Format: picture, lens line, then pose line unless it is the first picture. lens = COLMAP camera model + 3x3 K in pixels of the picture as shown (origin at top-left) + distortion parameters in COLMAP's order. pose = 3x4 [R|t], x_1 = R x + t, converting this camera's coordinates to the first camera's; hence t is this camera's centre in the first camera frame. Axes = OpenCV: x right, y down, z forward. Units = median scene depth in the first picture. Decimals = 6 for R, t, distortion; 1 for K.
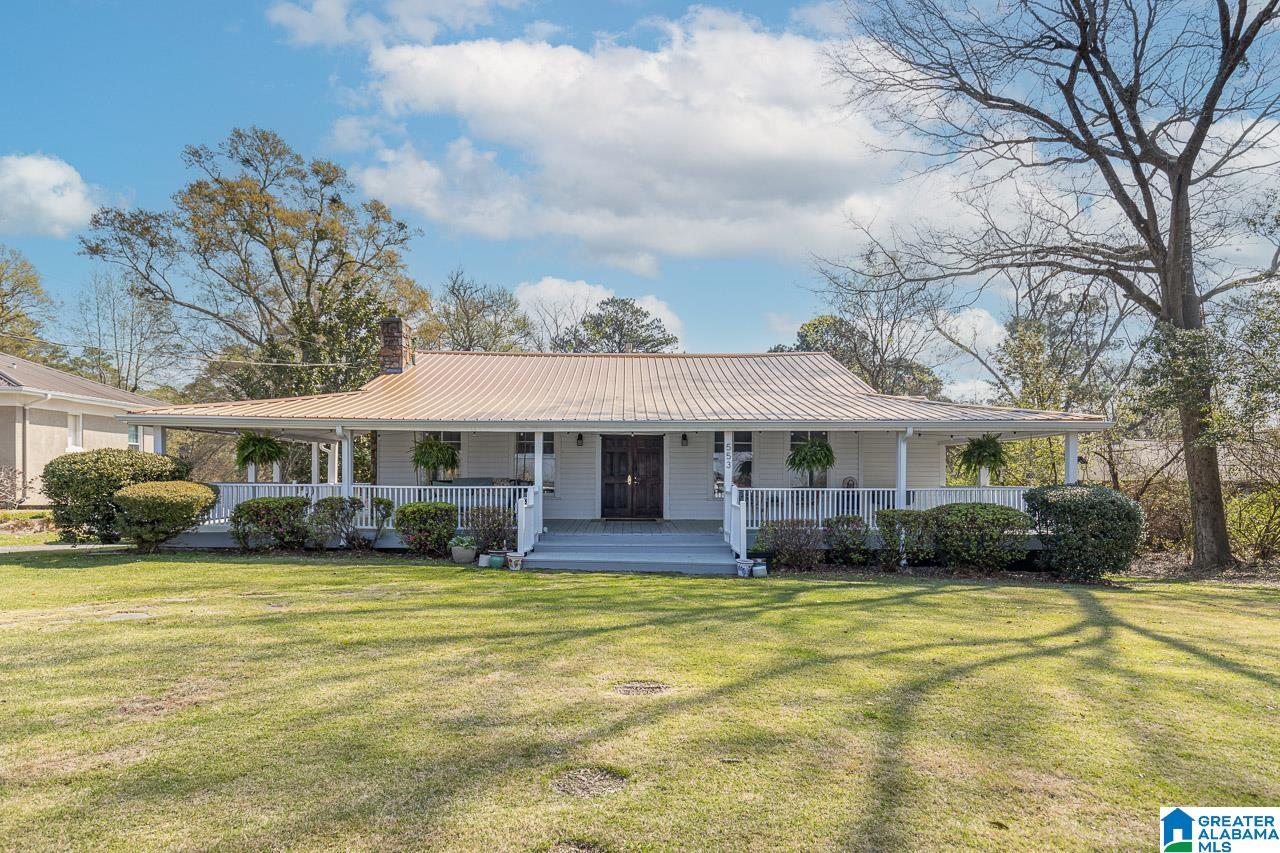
lens RADIAL K [[635.6, 0, 639.2], [0, 635.6, 468.7], [0, 0, 1]] dist [0.000998, 0.000003]
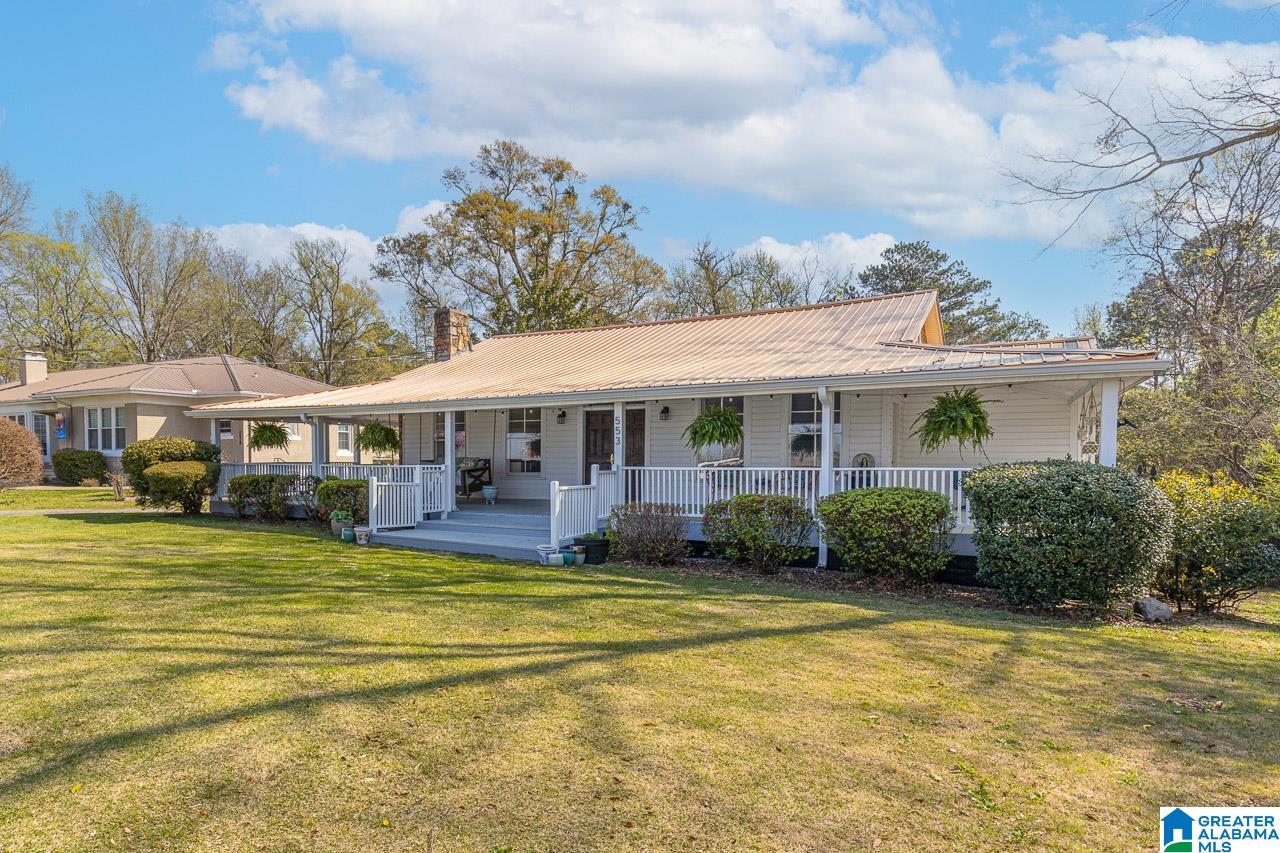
lens RADIAL K [[695.2, 0, 640.1], [0, 695.2, 465.5], [0, 0, 1]] dist [-0.001042, -0.000420]
pose [[0.879493, -0.001360, -0.475909, 0.501037], [0.012296, 0.999727, 0.019867, 0.007879], [0.475752, -0.023324, 0.879270, 0.132089]]
